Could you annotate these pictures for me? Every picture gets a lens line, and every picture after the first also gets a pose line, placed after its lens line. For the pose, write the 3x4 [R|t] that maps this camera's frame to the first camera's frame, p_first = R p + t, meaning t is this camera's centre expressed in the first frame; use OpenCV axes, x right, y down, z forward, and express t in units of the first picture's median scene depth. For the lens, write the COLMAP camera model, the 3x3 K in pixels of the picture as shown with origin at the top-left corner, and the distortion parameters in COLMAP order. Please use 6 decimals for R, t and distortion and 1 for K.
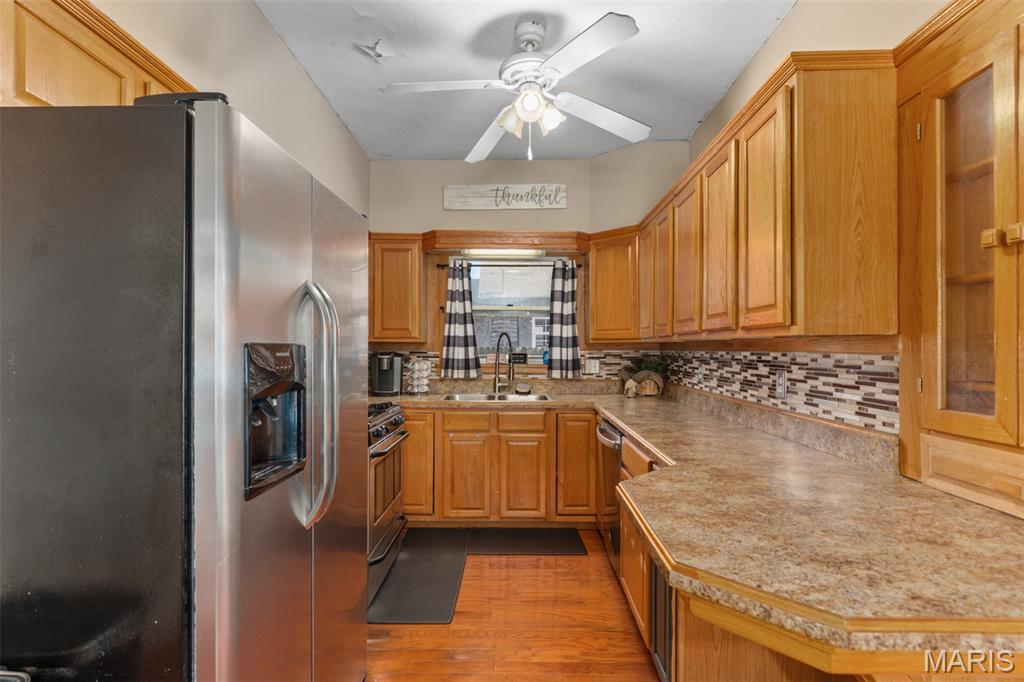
lens RADIAL K [[509.2, 0, 505.2], [0, 509.2, 347.1], [0, 0, 1]] dist [-0.006689, -0.000366]
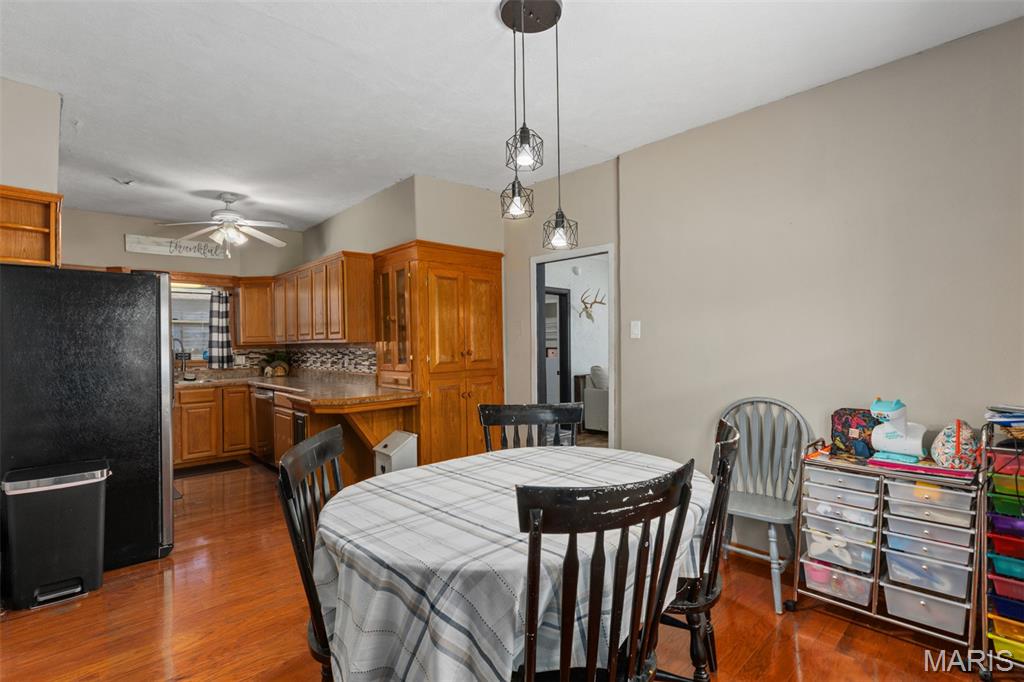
lens RADIAL K [[509.2, 0, 506.9], [0, 509.2, 344.1], [0, 0, 1]] dist [-0.006689, -0.000366]
pose [[0.732283, -0.017596, 0.680773, -0.308841], [0.017527, 0.999822, 0.006989, -0.007391], [-0.680775, 0.006814, 0.732461, -0.735320]]
